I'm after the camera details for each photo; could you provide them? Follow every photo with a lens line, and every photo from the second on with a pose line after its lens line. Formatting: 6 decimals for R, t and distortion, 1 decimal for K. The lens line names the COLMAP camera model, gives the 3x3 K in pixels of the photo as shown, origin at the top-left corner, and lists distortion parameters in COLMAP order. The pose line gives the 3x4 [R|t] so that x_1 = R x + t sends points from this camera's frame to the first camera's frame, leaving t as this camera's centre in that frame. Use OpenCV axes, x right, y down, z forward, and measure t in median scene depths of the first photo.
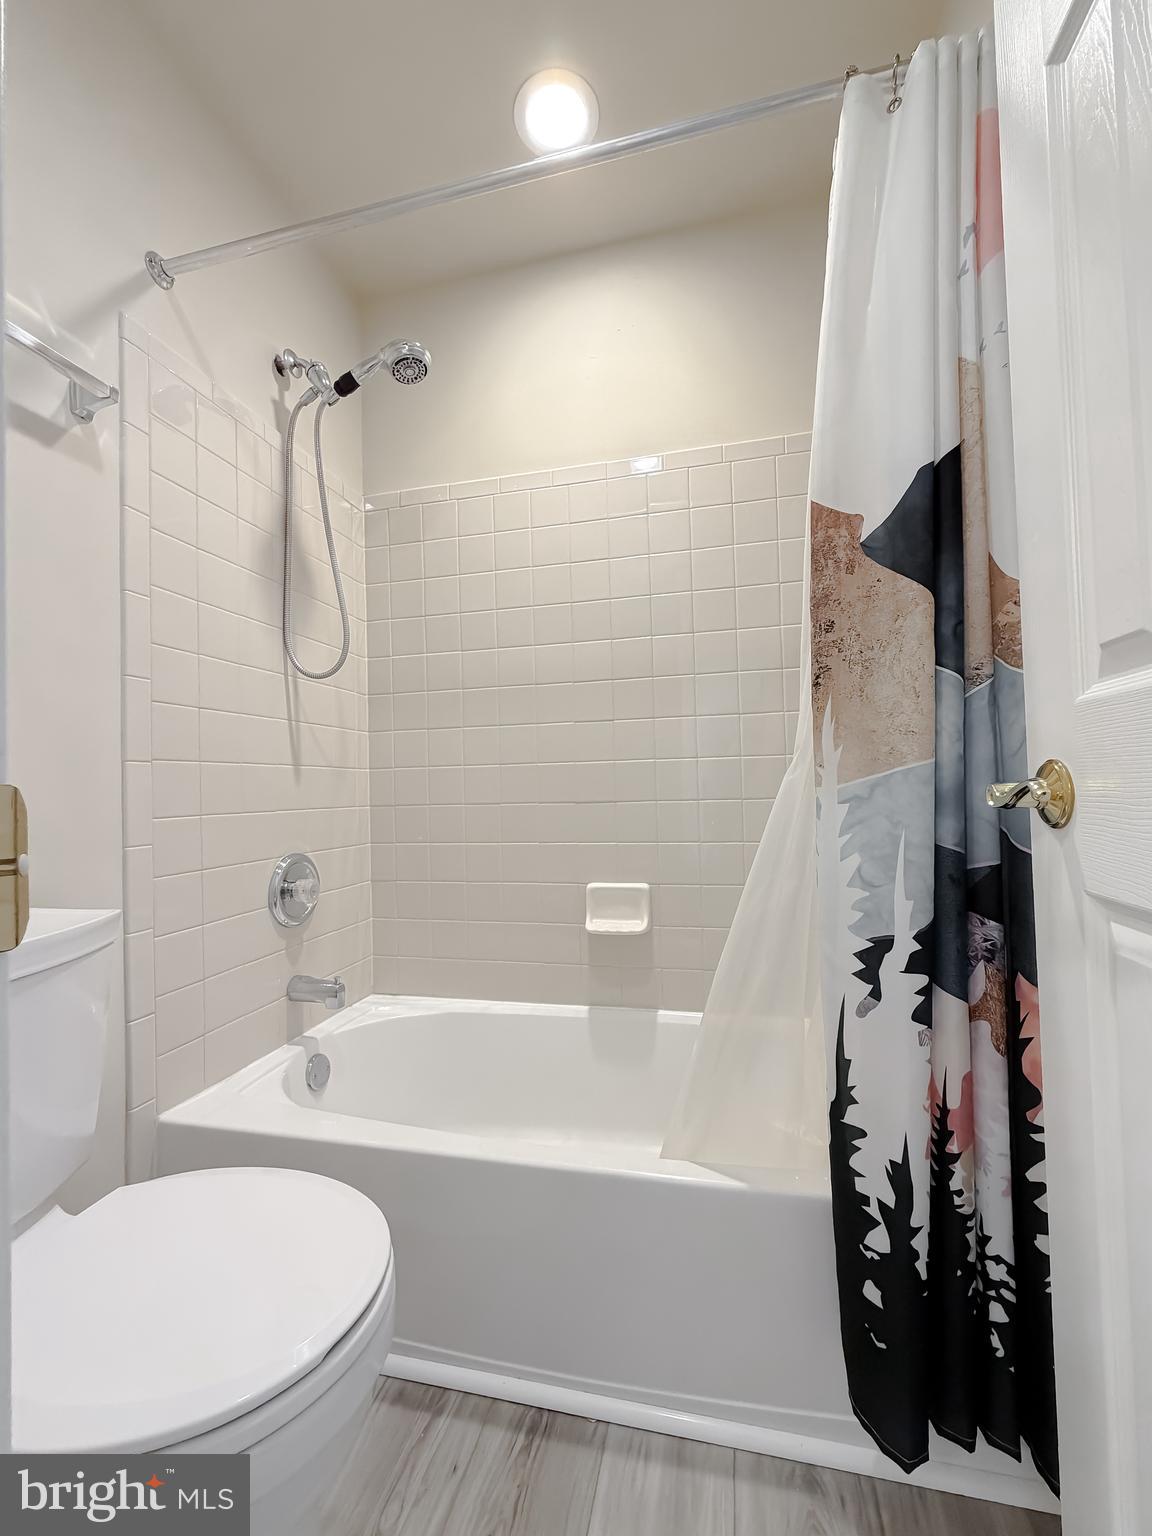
lens RADIAL K [[638.9, 0, 576.0], [0, 638.9, 768.0], [0, 0, 1]] dist [0.000428, 0.000217]
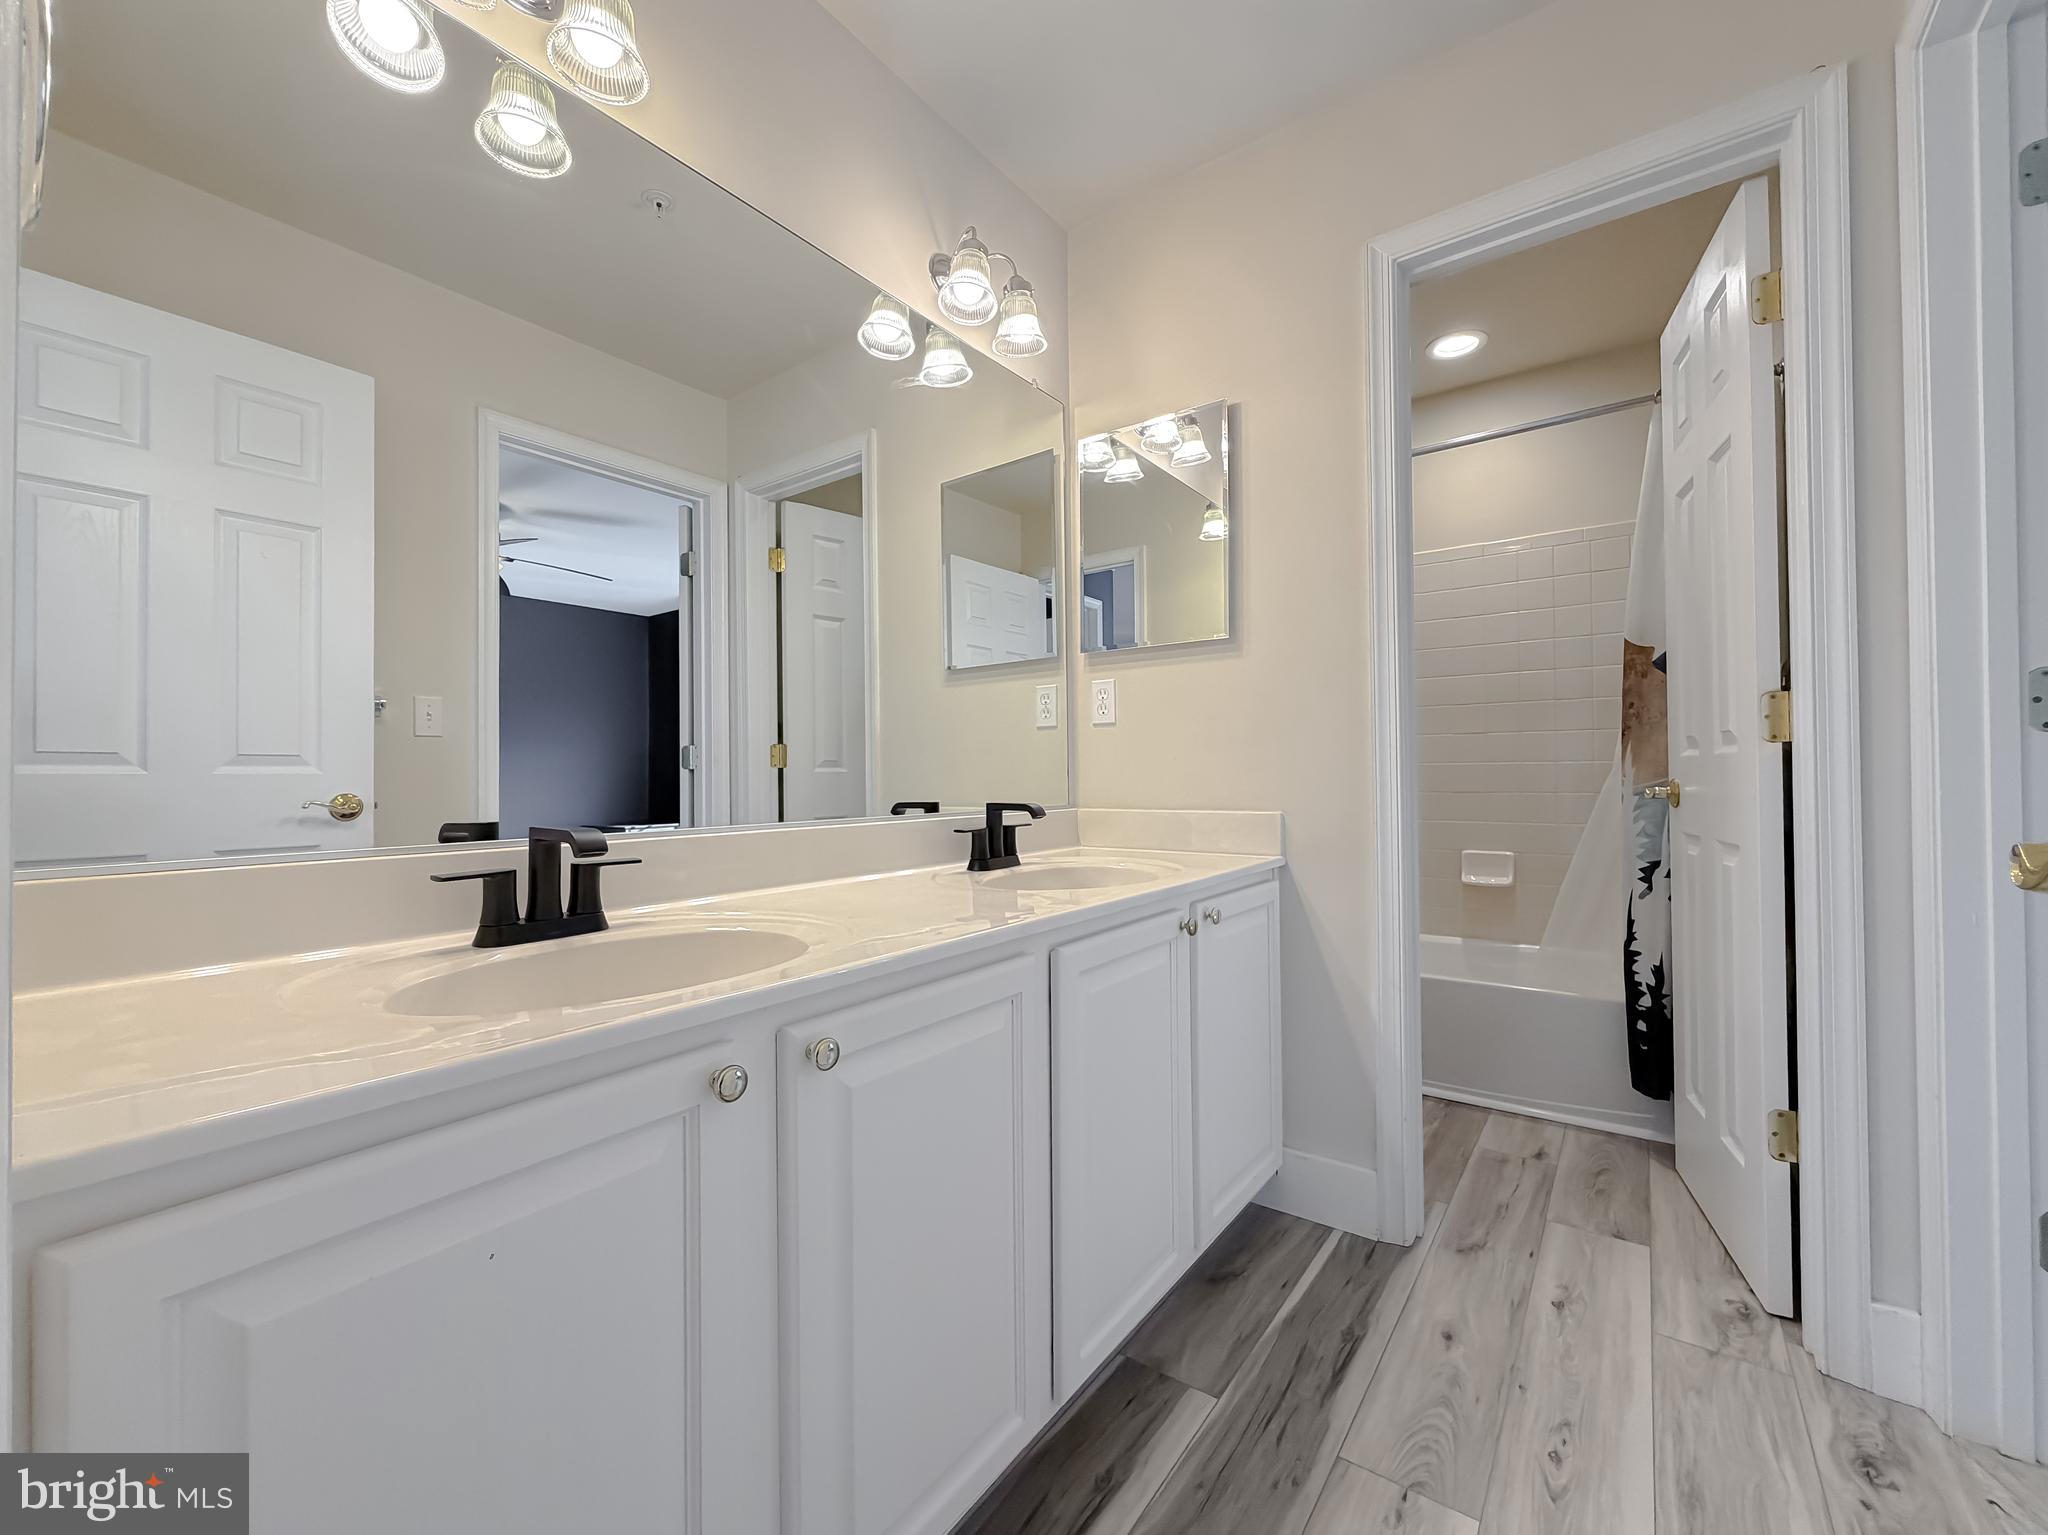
lens RADIAL K [[851.8, 0, 1022.1], [0, 851.8, 780.6], [0, 0, 1]] dist [0.000428, 0.000217]
pose [[0.926479, 0.012307, -0.376144, -0.362408], [0.005378, 0.998930, 0.045932, -0.124233], [0.376307, -0.044578, 0.925422, -2.203024]]
